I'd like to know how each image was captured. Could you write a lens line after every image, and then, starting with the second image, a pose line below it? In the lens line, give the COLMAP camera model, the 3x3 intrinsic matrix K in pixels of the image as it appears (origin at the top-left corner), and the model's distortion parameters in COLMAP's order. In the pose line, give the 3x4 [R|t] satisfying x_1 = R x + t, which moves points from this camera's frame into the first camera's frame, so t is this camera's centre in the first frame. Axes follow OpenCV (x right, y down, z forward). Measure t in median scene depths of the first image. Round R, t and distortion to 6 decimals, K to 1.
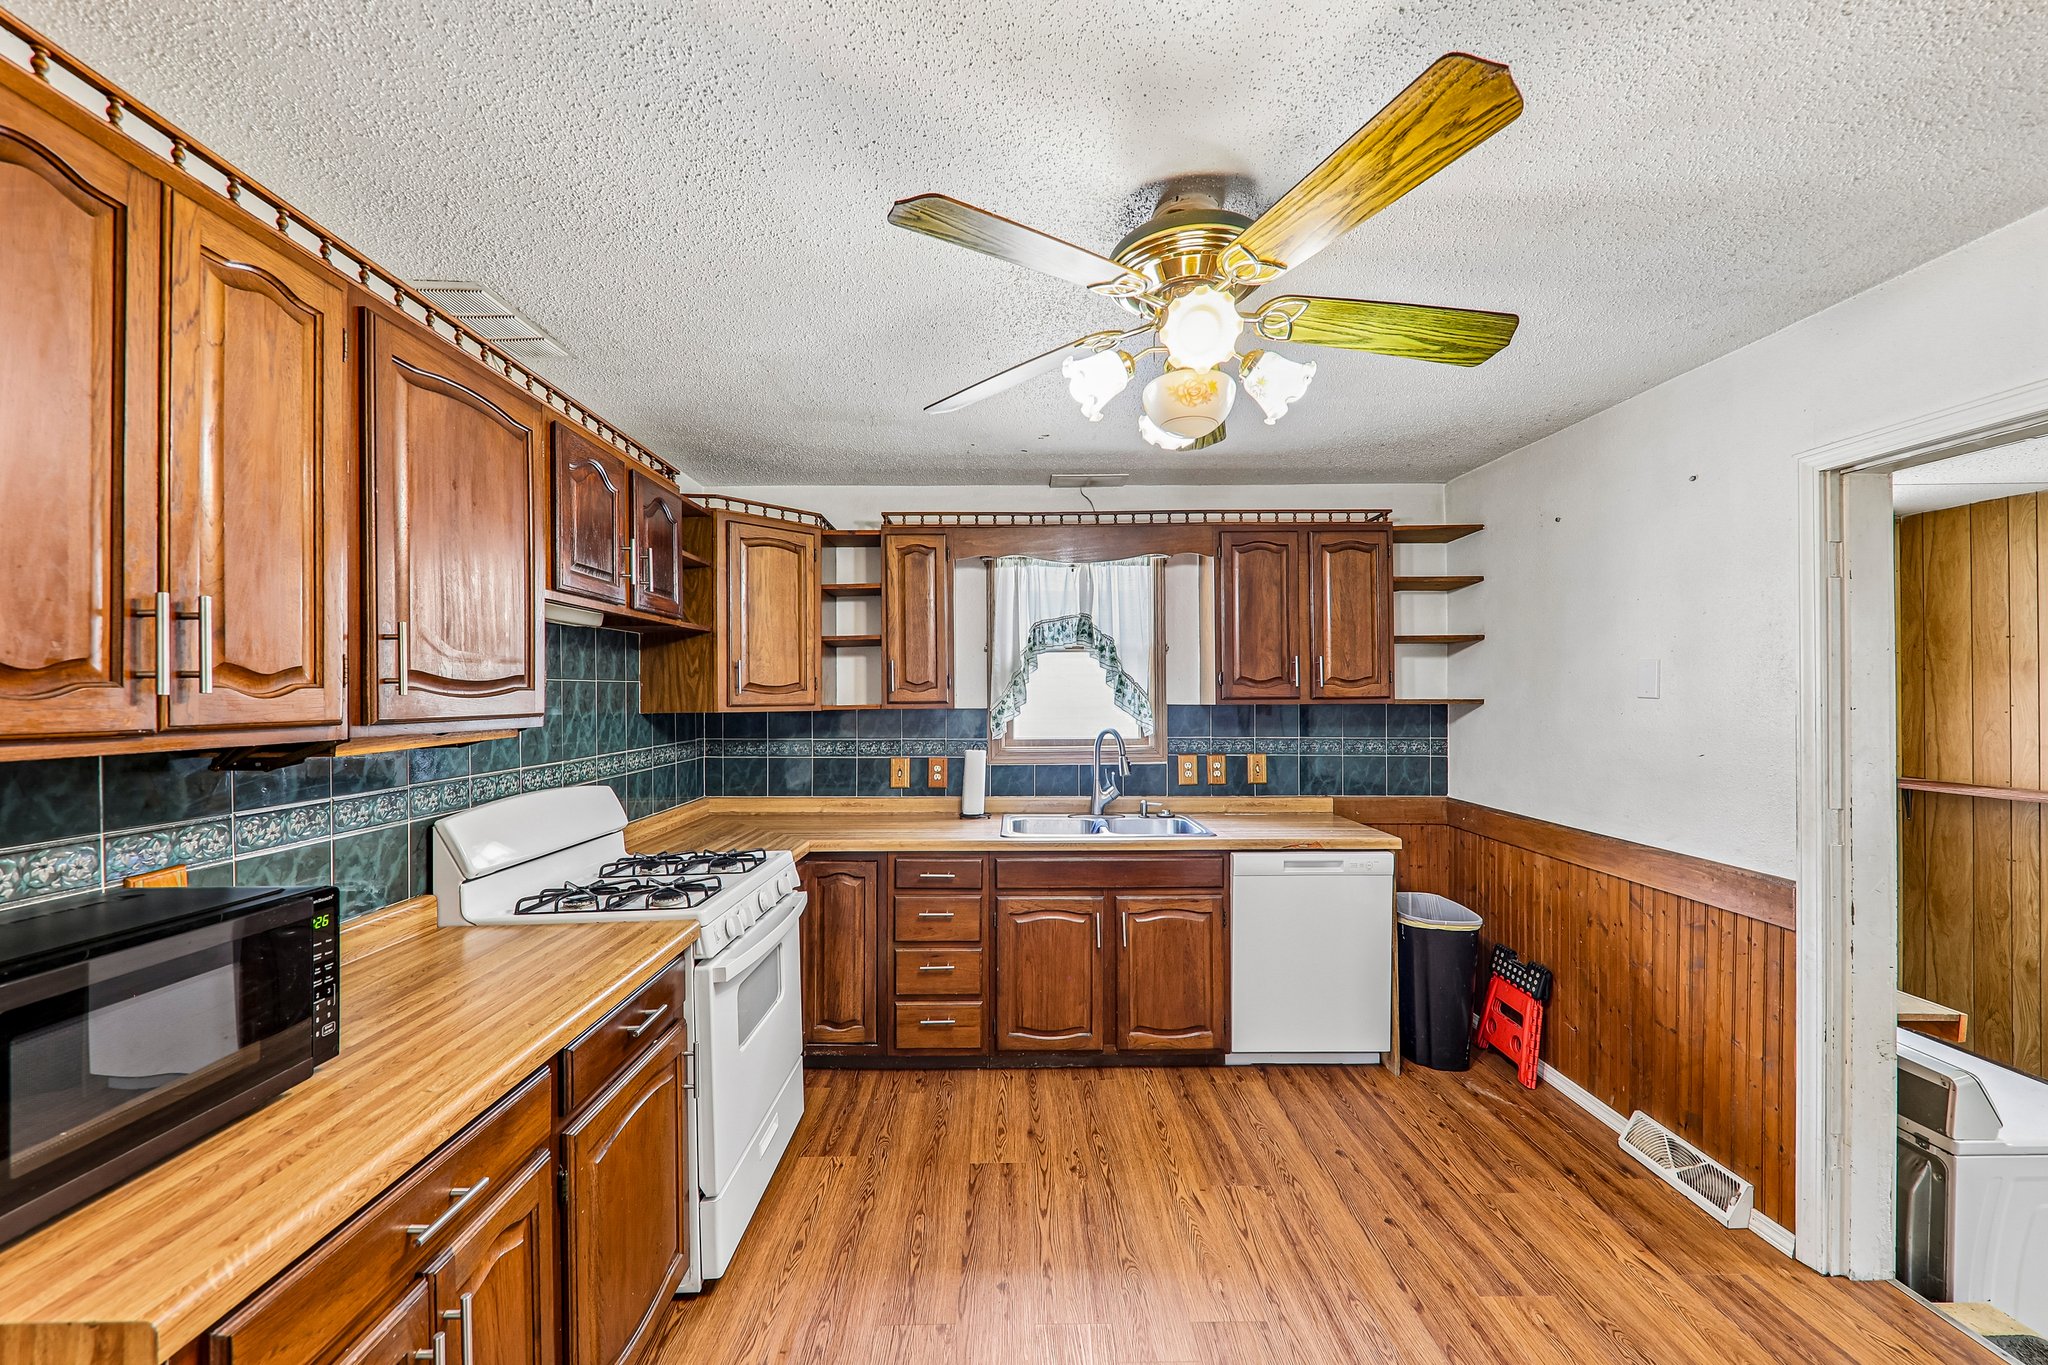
lens RADIAL K [[778.1, 0, 1012.9], [0, 778.1, 692.8], [0, 0, 1]] dist [0.018407, -0.008492]
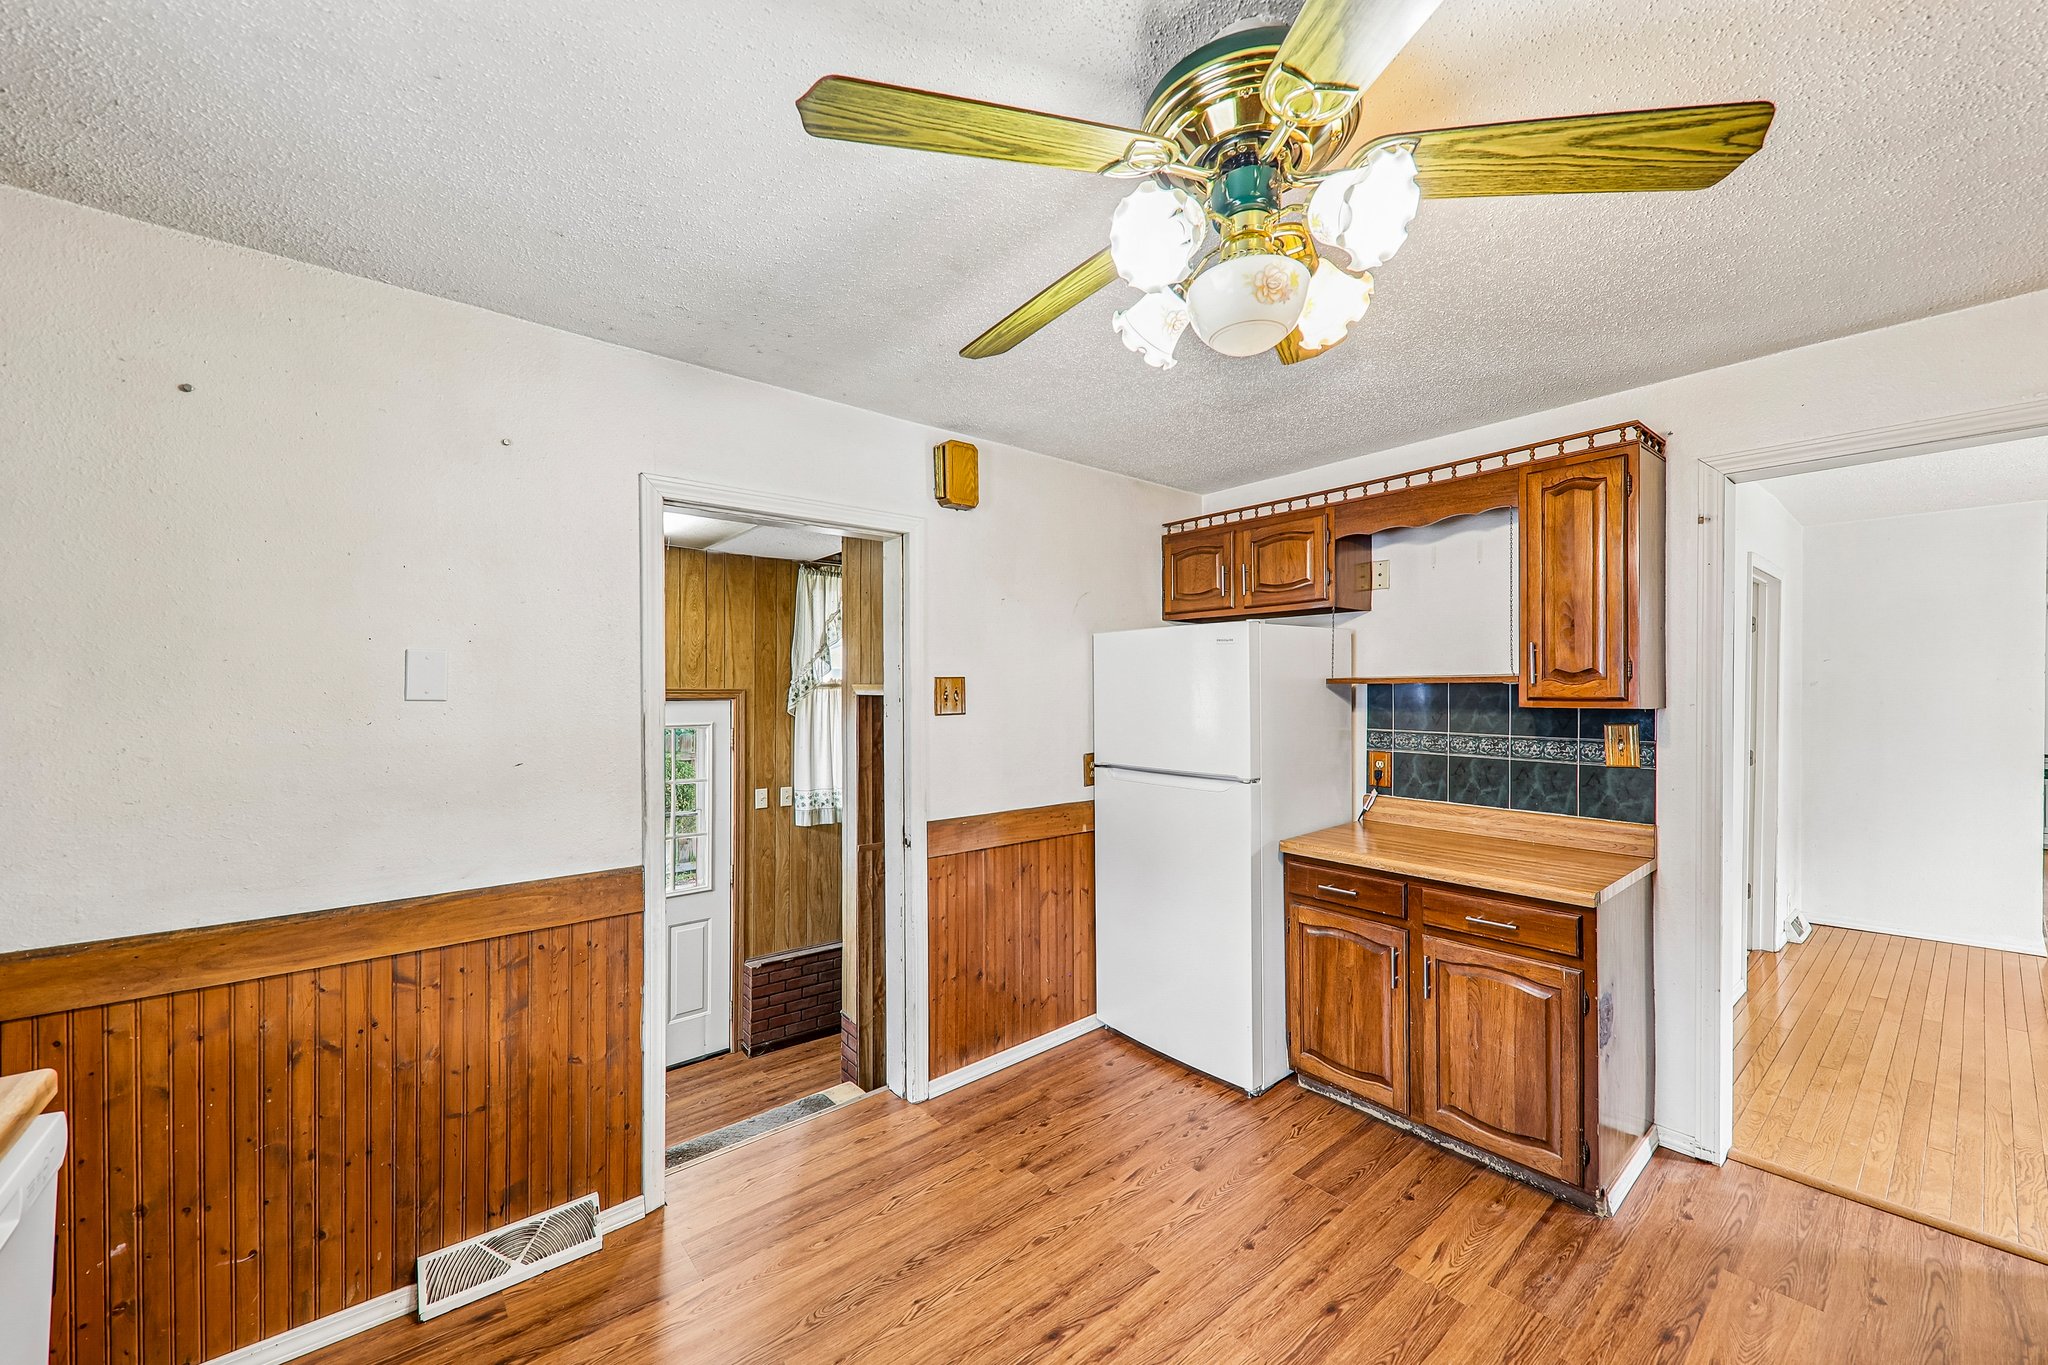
lens RADIAL K [[771.0, 0, 1032.9], [0, 771.0, 684.9], [0, 0, 1]] dist [0.013459, -0.006194]
pose [[-0.637075, 0.006894, 0.770771, -0.118435], [0.007679, 0.999967, -0.002597, -0.001888], [-0.770764, 0.004264, -0.637107, 0.862324]]
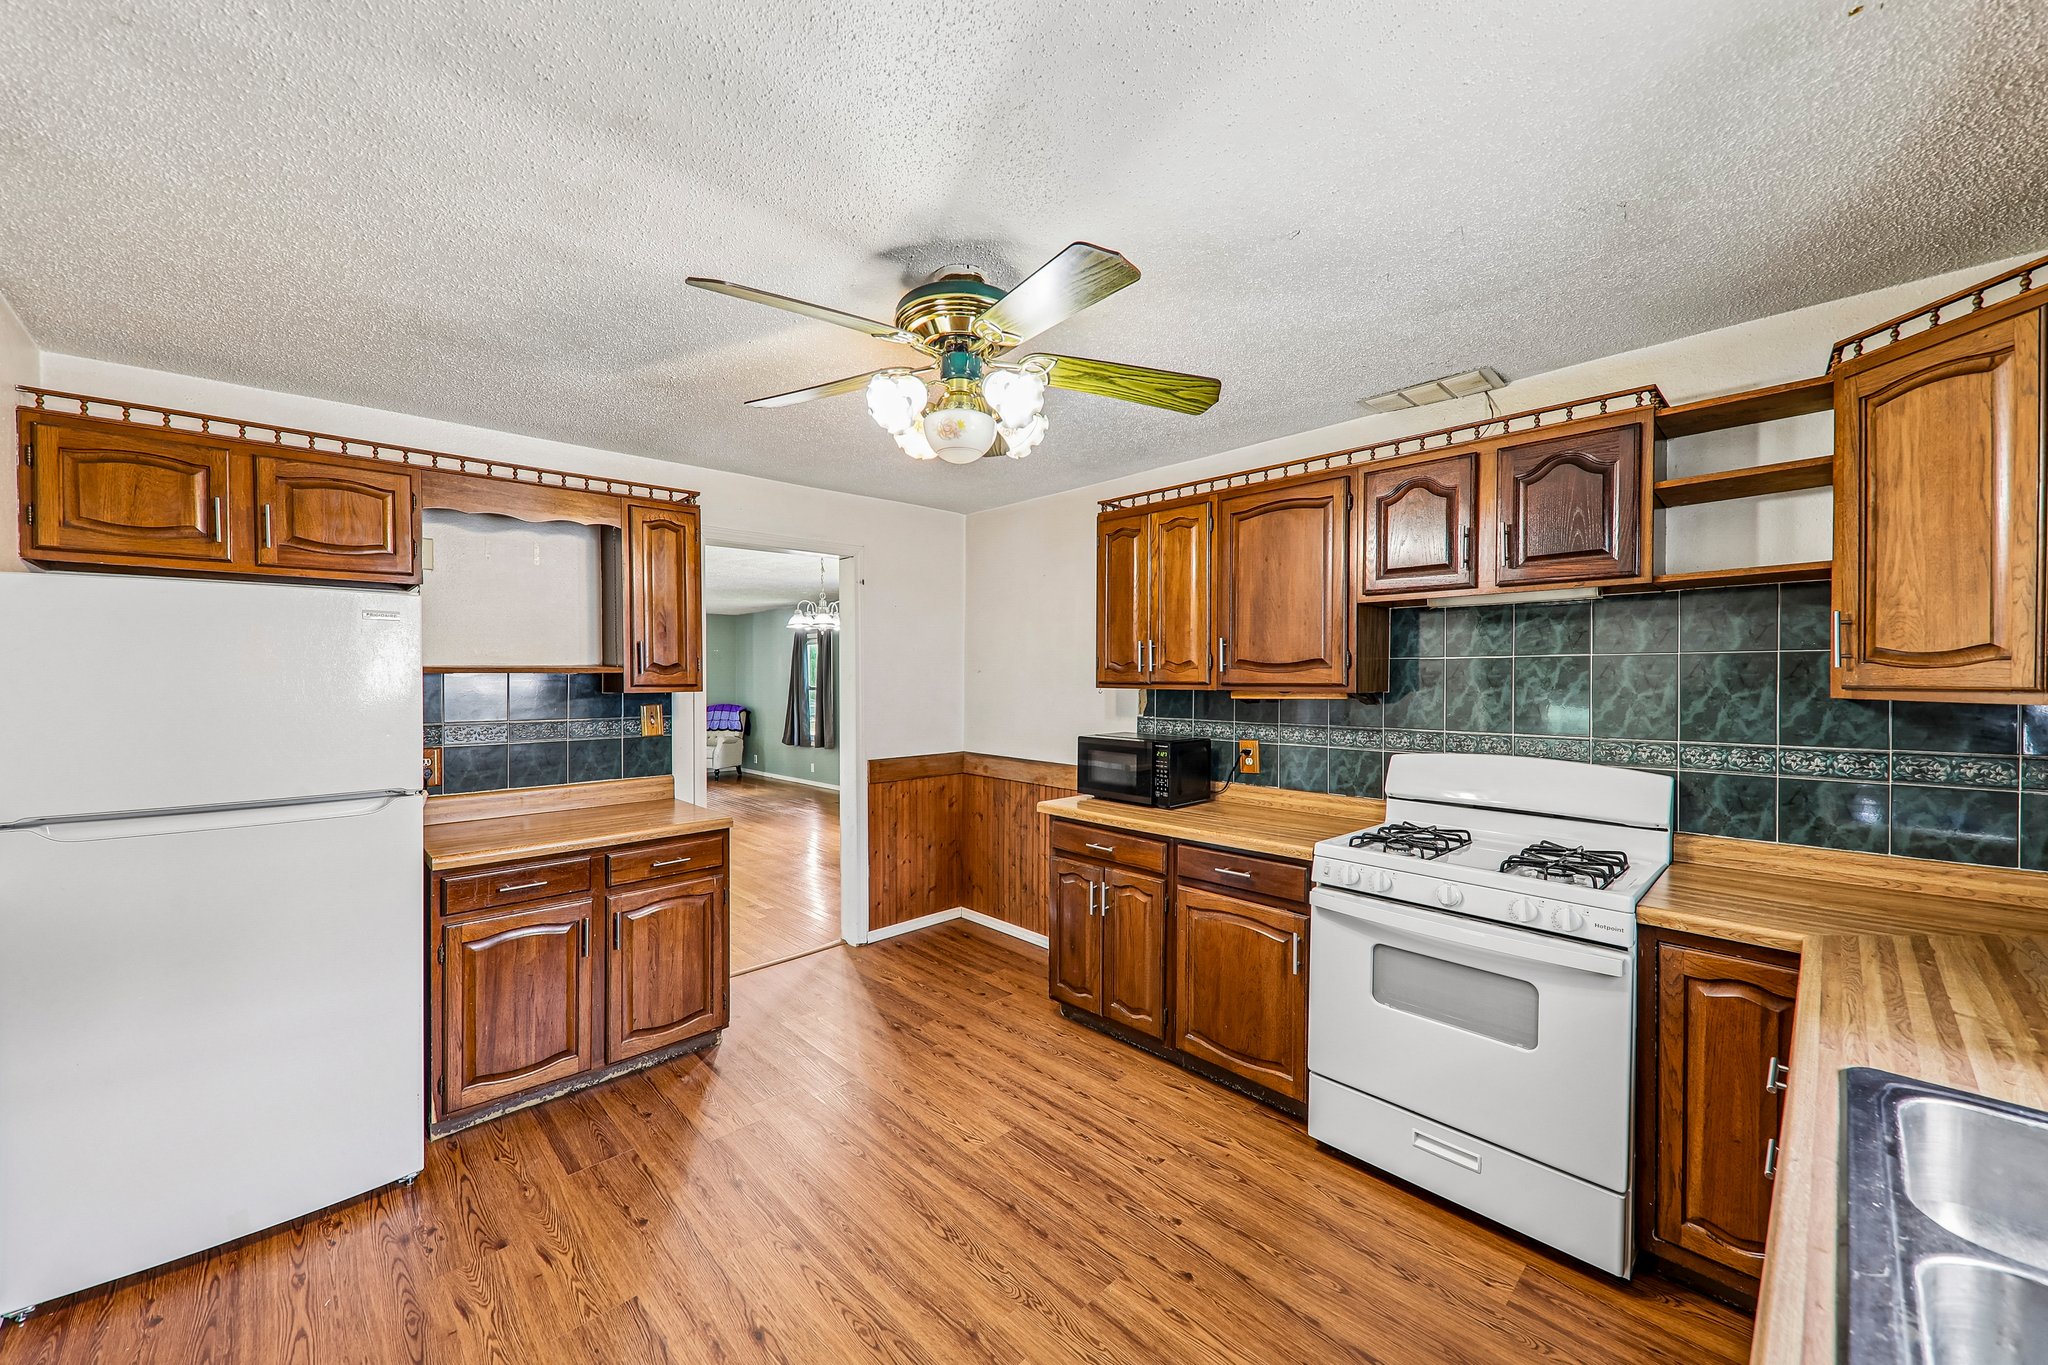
lens RADIAL K [[756.4, 0, 1011.3], [0, 756.4, 682.8], [0, 0, 1]] dist [-0.001633, -0.000241]
pose [[-0.735036, 0.014720, -0.677868, 0.507076], [0.006770, 0.999874, 0.014371, -0.000090], [0.677994, 0.005974, -0.735043, 1.005464]]
